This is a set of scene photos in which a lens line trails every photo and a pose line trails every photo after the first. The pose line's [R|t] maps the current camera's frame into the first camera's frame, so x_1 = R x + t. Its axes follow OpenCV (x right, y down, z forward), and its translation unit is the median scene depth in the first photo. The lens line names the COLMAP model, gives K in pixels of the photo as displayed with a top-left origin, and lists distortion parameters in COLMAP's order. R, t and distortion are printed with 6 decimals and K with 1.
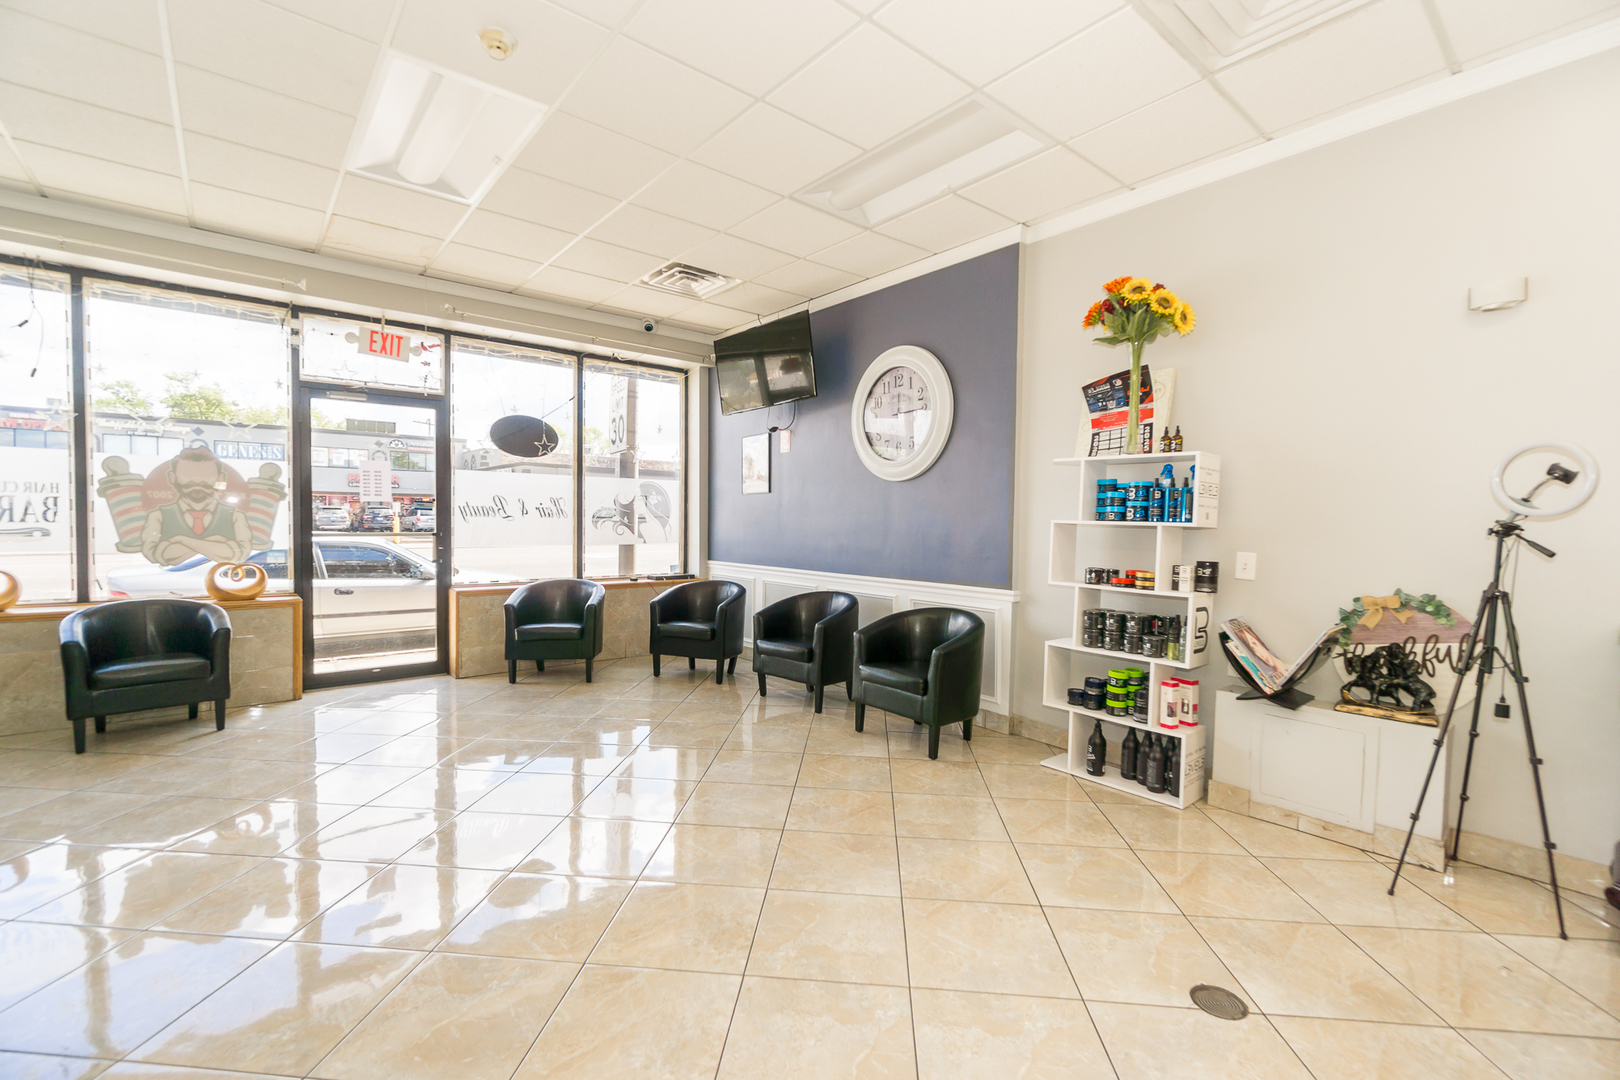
lens RADIAL K [[699.2, 0, 792.5], [0, 699.2, 540.7], [0, 0, 1]] dist [-0.004997, 0.001021]
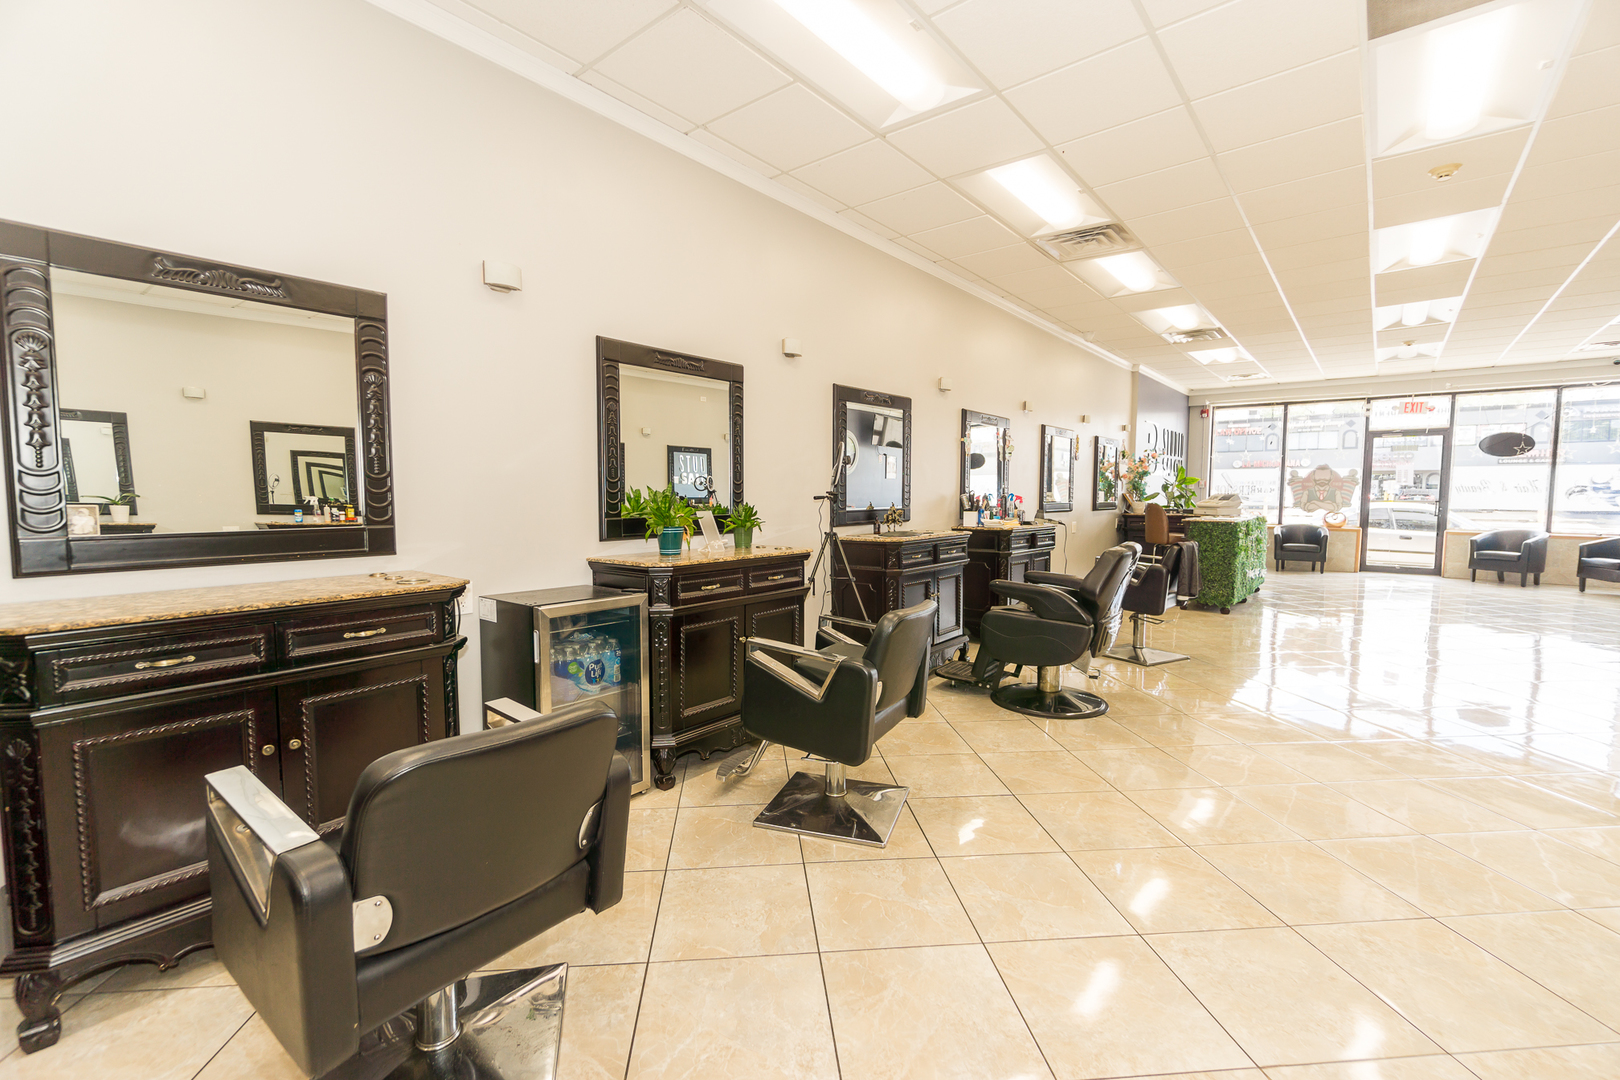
lens RADIAL K [[699.2, 0, 815.0], [0, 699.2, 542.8], [0, 0, 1]] dist [-0.004997, 0.001021]
pose [[0.201701, 0.069495, -0.976979, 0.998941], [-0.021748, 0.997551, 0.066469, 0.013742], [0.979206, 0.007840, 0.202719, -1.037104]]
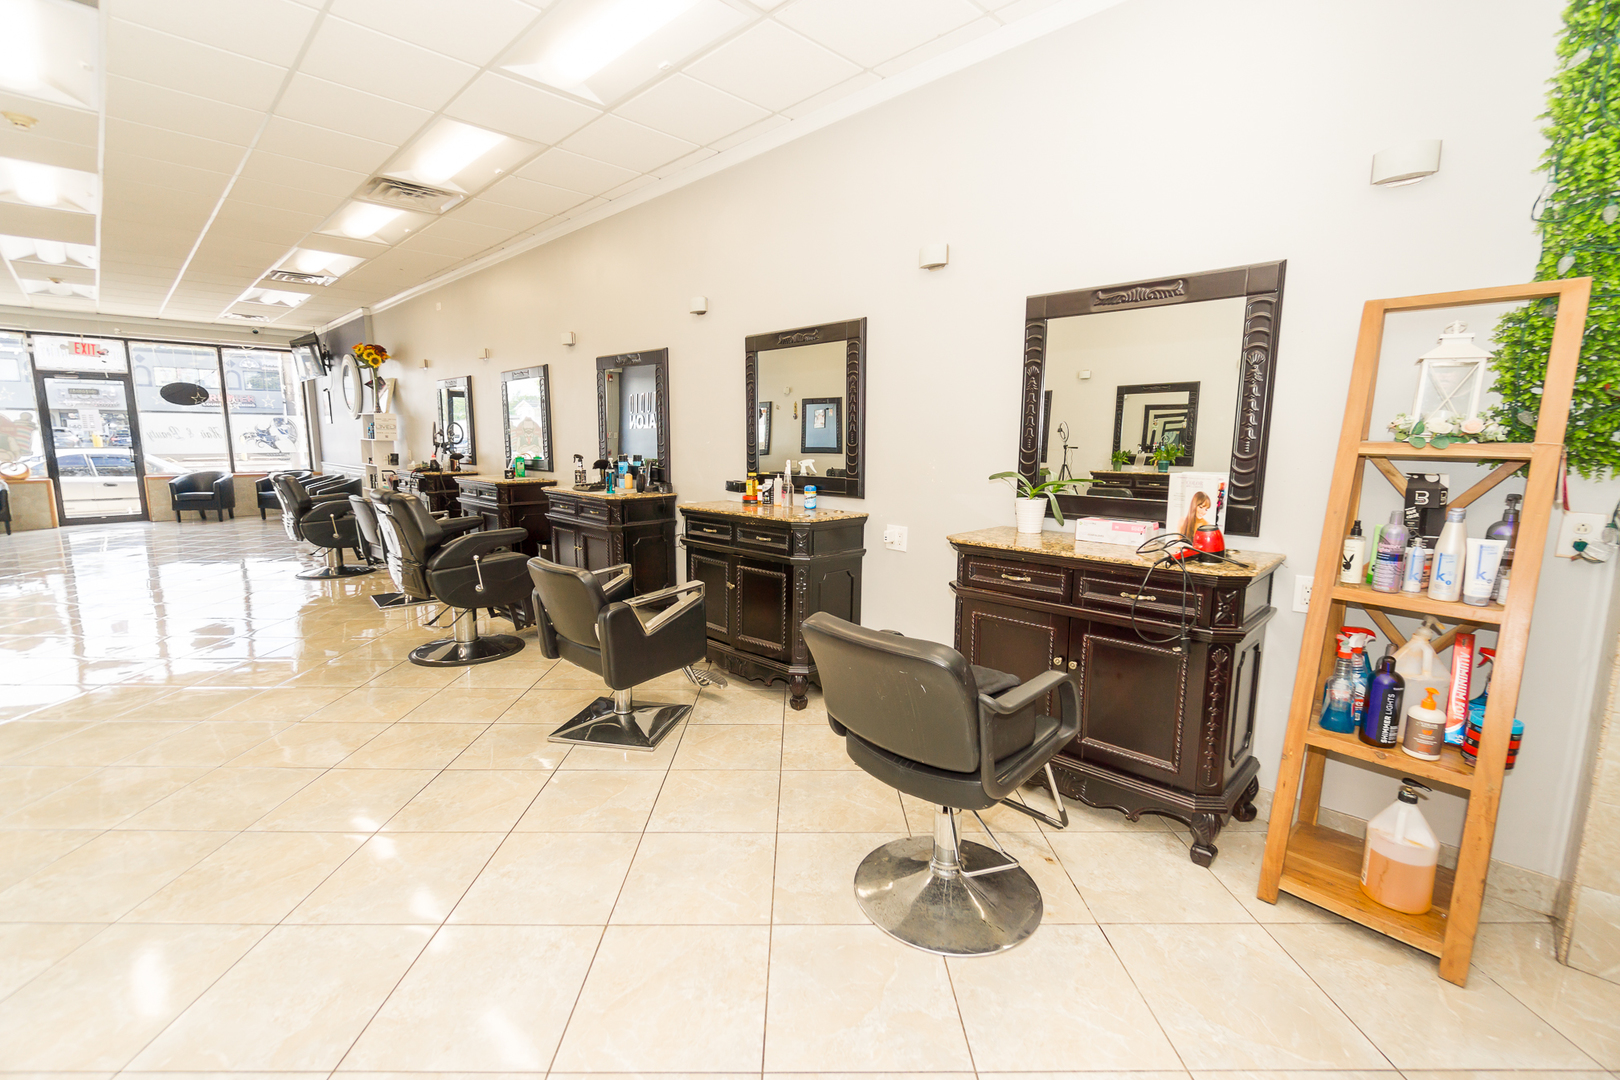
lens RADIAL K [[699.2, 0, 792.8], [0, 699.2, 540.7], [0, 0, 1]] dist [-0.004997, 0.001021]
pose [[0.995598, -0.013696, 0.092721, 1.102070], [0.001486, 0.991447, 0.130499, -0.002184], [-0.093715, -0.129787, 0.987103, -1.079179]]
